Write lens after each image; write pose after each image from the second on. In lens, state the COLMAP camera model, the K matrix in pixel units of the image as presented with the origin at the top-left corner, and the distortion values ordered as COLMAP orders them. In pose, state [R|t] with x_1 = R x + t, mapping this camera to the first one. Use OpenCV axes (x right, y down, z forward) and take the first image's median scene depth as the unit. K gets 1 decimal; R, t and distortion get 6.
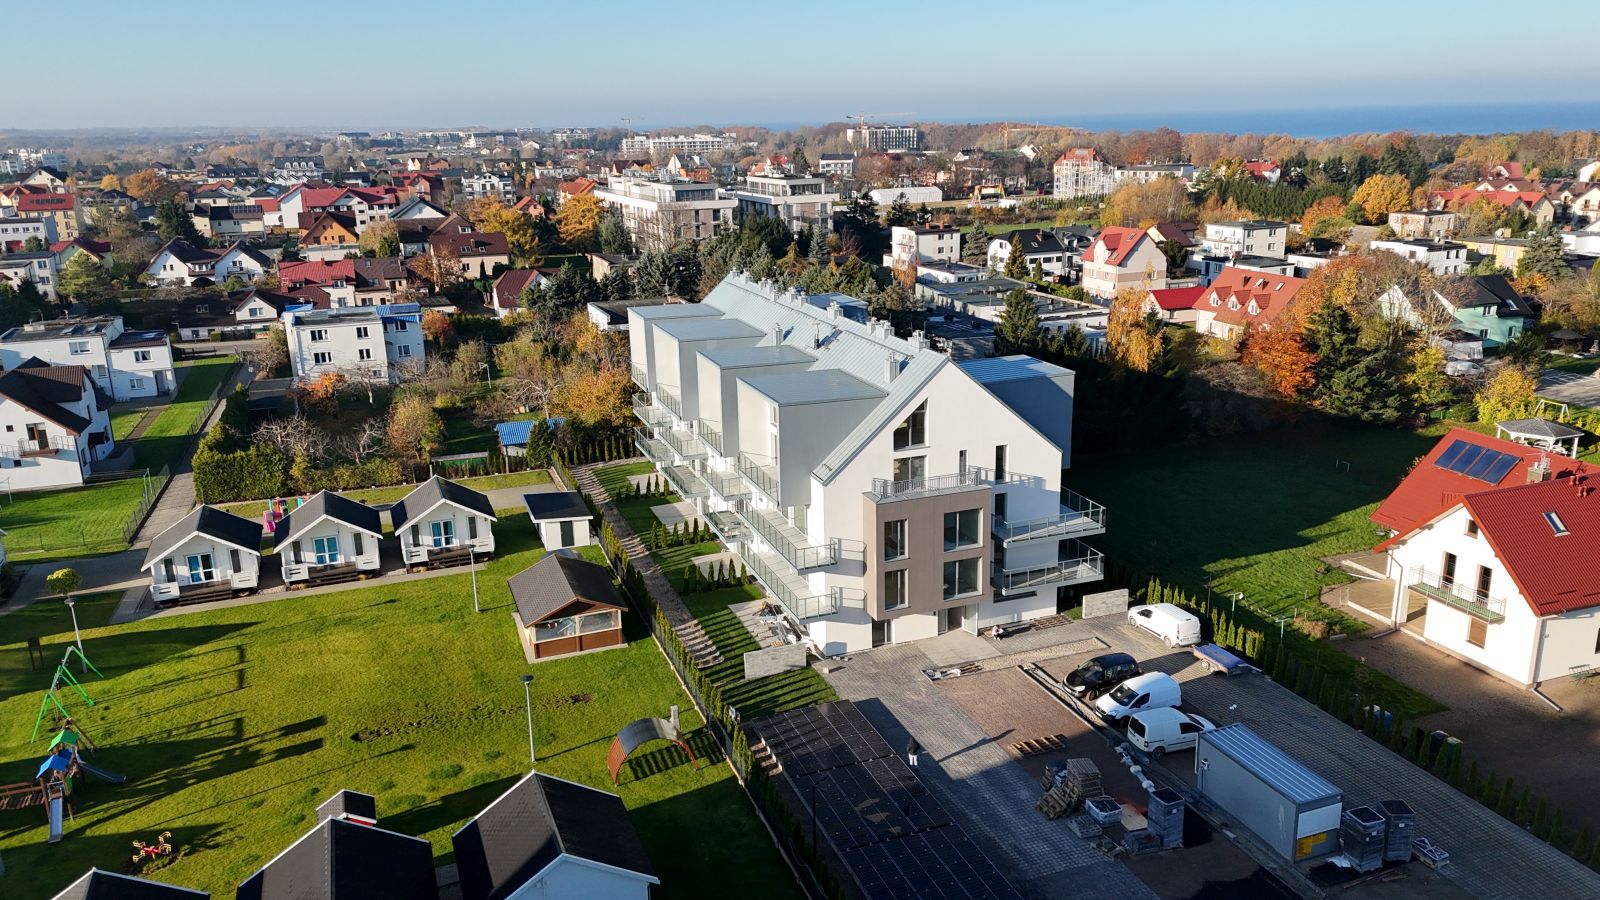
lens RADIAL K [[1169.1, 0, 805.5], [0, 1169.1, 439.8], [0, 0, 1]] dist [0.100894, -0.119610]
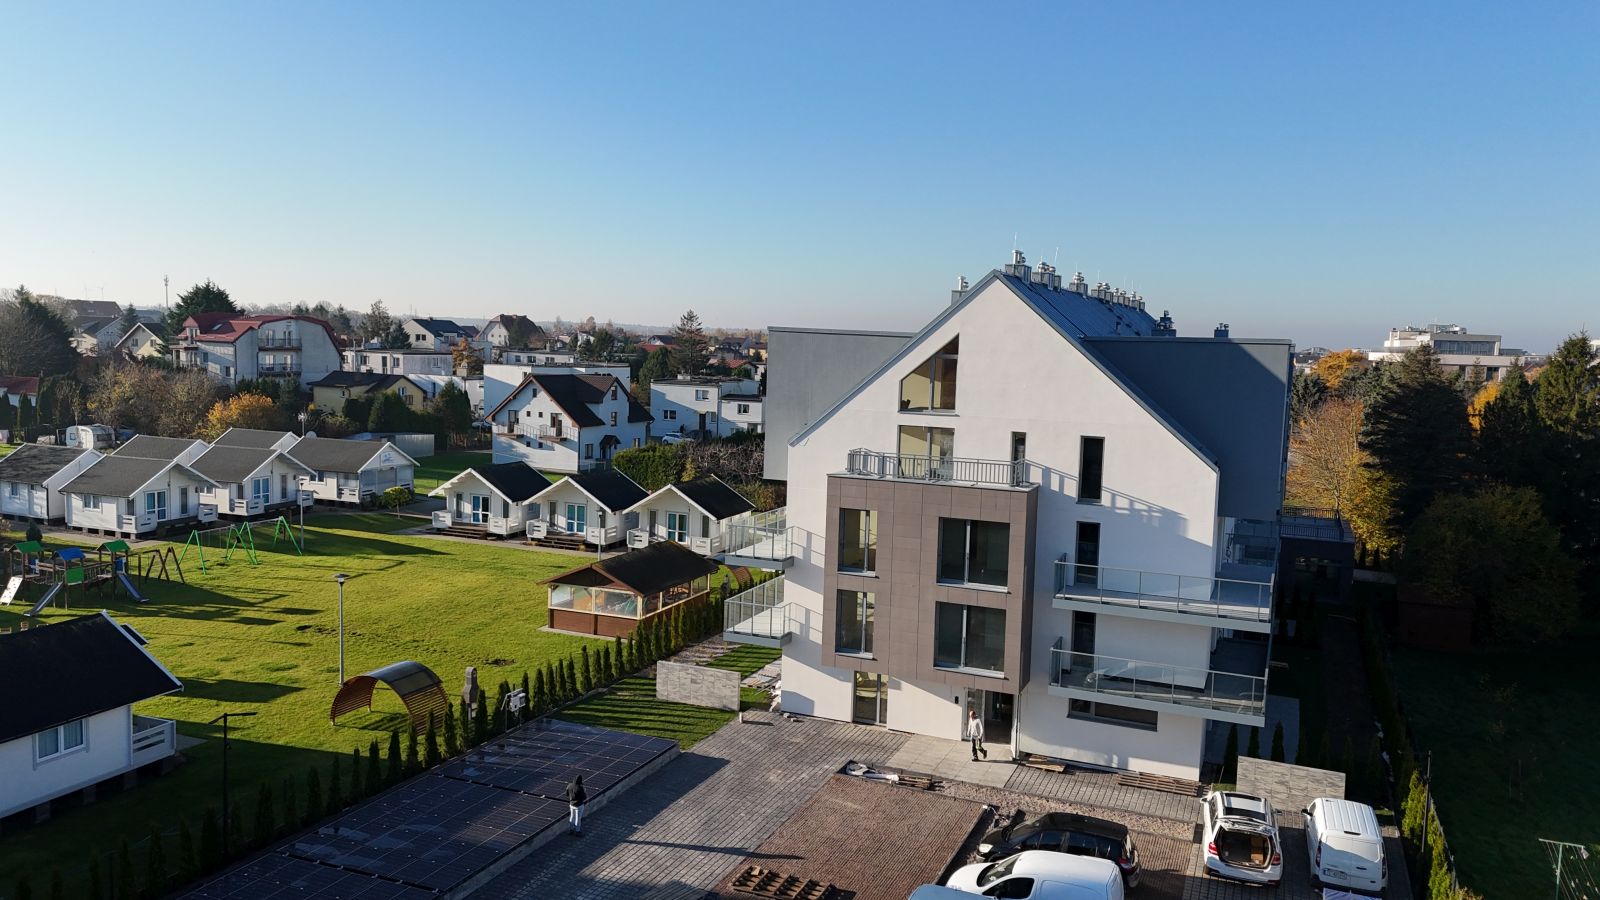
lens RADIAL K [[1169.1, 0, 805.5], [0, 1169.1, 439.8], [0, 0, 1]] dist [0.100894, -0.119610]
pose [[0.731280, 0.106414, -0.673725, 0.448075], [-0.226398, 0.969625, -0.092587, 0.090862], [0.643408, 0.220236, 0.733159, 0.467869]]
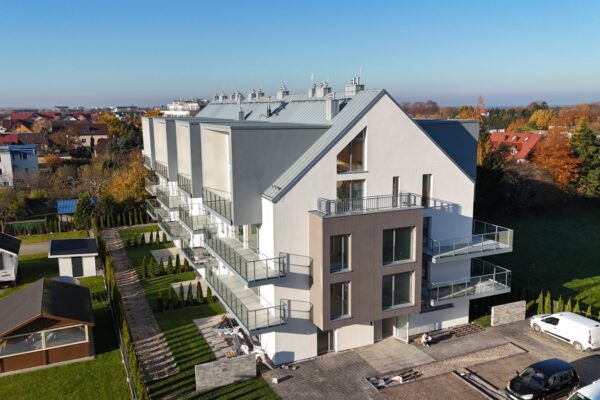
lens RADIAL K [[535.0, 0, 302.0], [0, 535.0, 186.6], [0, 0, 1]] dist [0.037994, -0.005737]
pose [[0.998011, 0.001703, 0.063024, 0.010195], [0.005352, 0.993739, -0.111601, 0.073889], [-0.062820, 0.111716, 0.991753, 0.473834]]
